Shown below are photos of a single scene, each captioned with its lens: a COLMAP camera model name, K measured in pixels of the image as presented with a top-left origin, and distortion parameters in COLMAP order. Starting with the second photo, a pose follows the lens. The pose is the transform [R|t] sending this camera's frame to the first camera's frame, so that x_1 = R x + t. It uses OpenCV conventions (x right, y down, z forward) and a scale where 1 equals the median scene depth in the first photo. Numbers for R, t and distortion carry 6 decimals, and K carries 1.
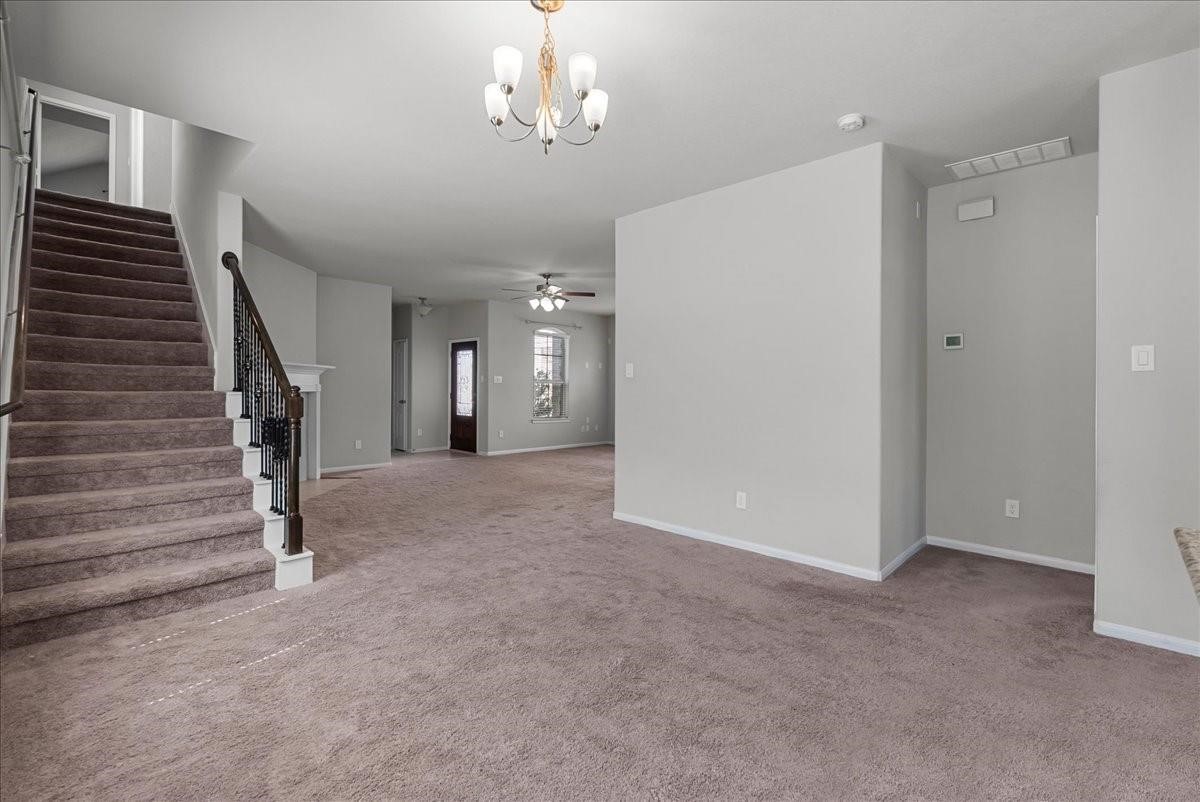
lens RADIAL K [[533.1, 0, 610.7], [0, 533.1, 391.3], [0, 0, 1]] dist [-0.007483, 0.001542]
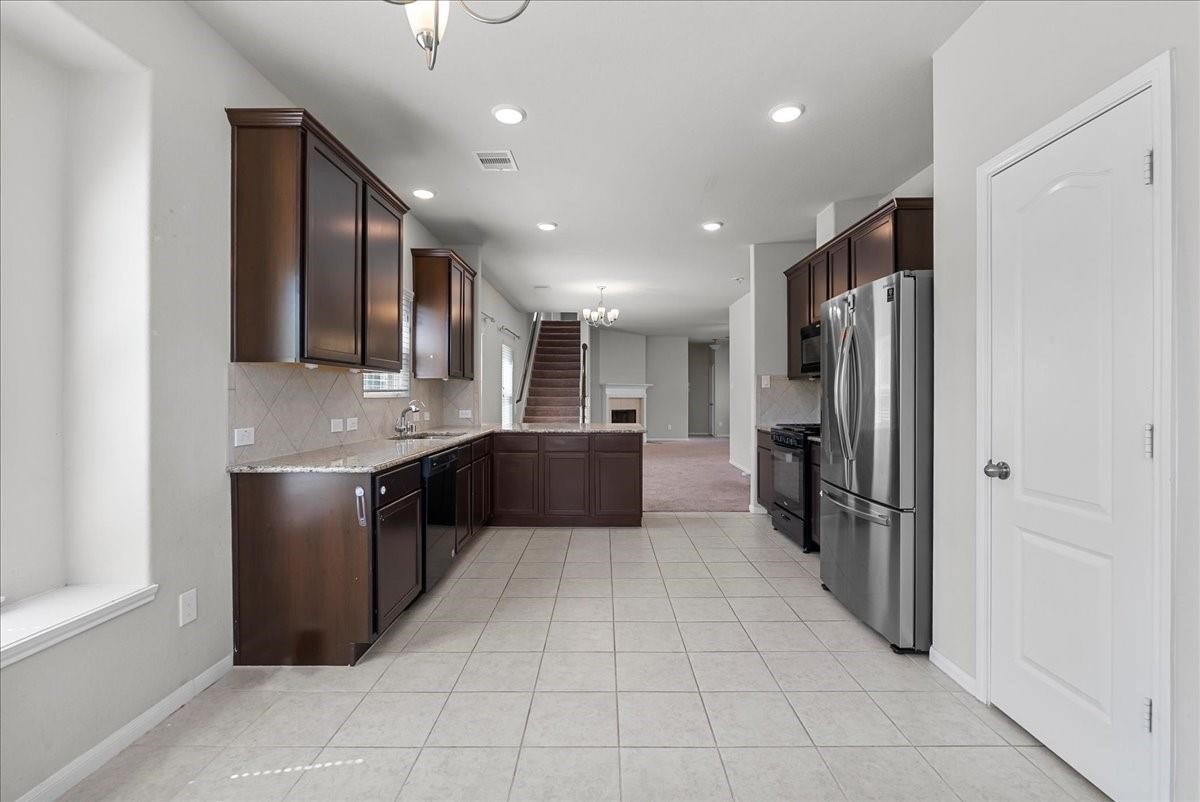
lens RADIAL K [[533.1, 0, 607.5], [0, 533.1, 396.1], [0, 0, 1]] dist [-0.007483, 0.001542]
pose [[0.689504, 0.000078, -0.724282, 1.674091], [-0.004725, 0.999979, -0.004390, 0.007643], [0.724266, 0.006449, 0.689490, -0.961149]]
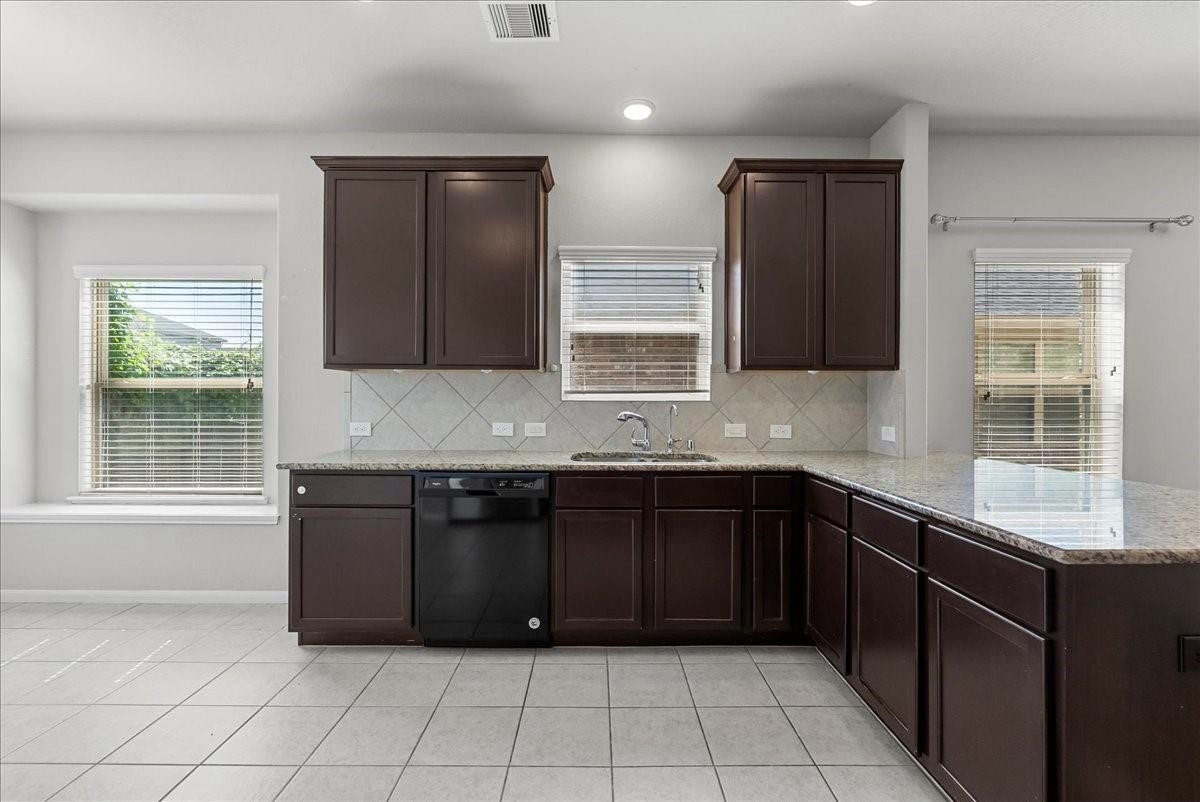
lens RADIAL K [[533.1, 0, 597.0], [0, 533.1, 393.3], [0, 0, 1]] dist [-0.007483, 0.001542]
pose [[-0.723383, -0.008706, -0.690392, 1.111279], [-0.010882, 0.999940, -0.001207, -0.003845], [0.690362, 0.006640, -0.723434, 0.213161]]
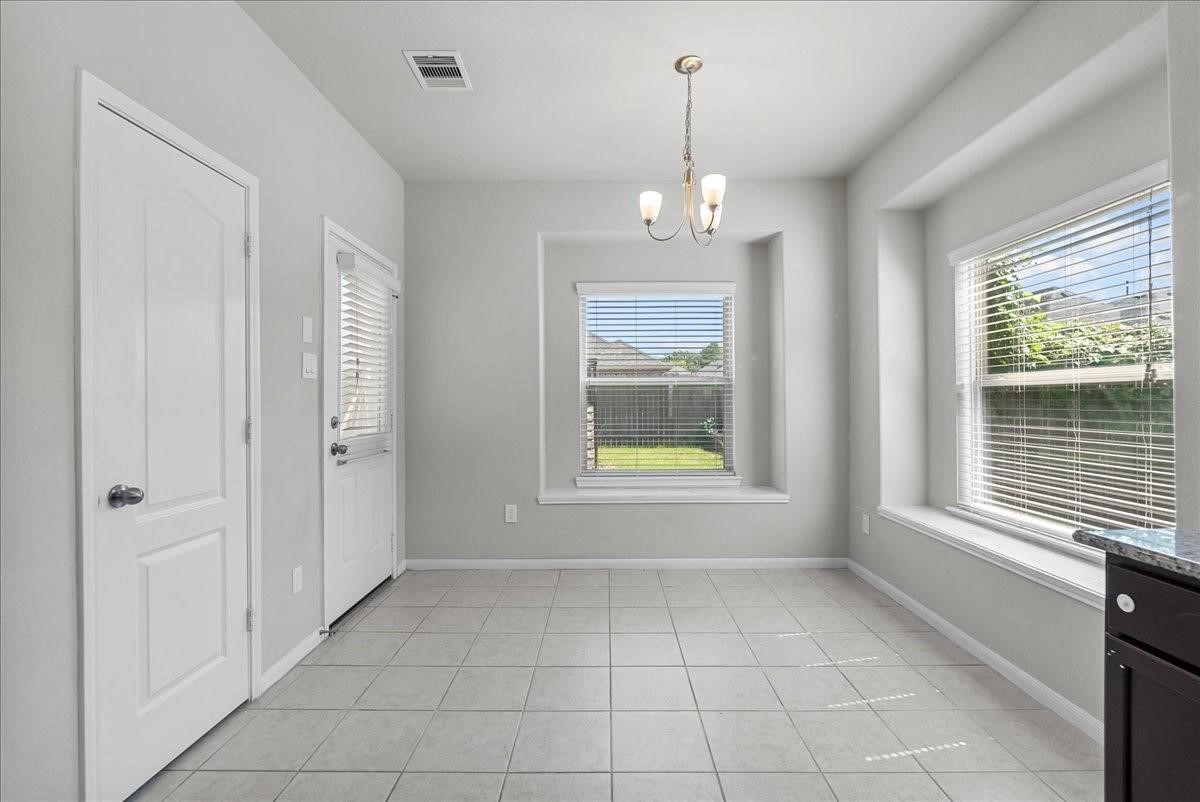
lens RADIAL K [[533.1, 0, 598.8], [0, 533.1, 393.1], [0, 0, 1]] dist [-0.007483, 0.001542]
pose [[-0.681547, 0.007280, 0.731738, 0.861214], [0.010866, 0.999941, 0.000173, -0.000592], [-0.731694, 0.008069, -0.681586, -0.162609]]
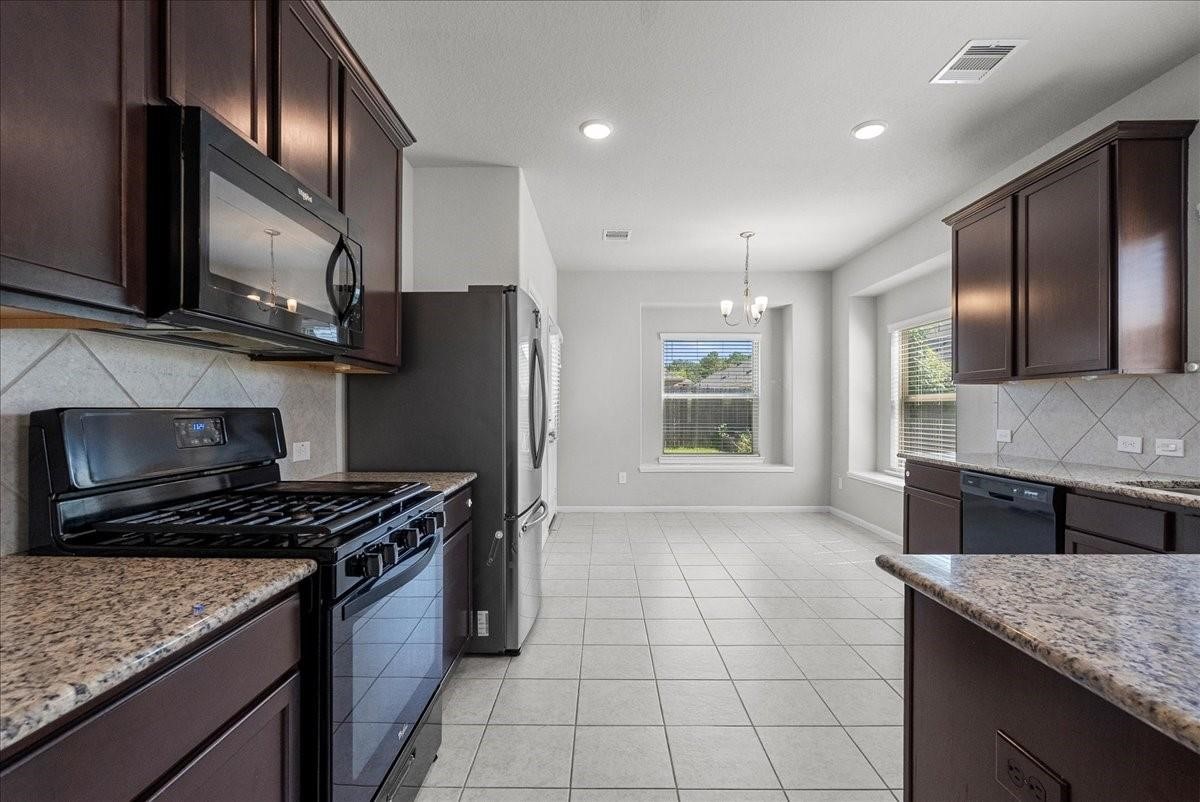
lens RADIAL K [[533.1, 0, 598.2], [0, 533.1, 410.5], [0, 0, 1]] dist [-0.007483, 0.001542]
pose [[-0.680180, -0.008325, 0.732997, 0.509692], [0.002623, 0.999901, 0.013791, -0.003503], [-0.733040, 0.011303, -0.680092, 0.559752]]
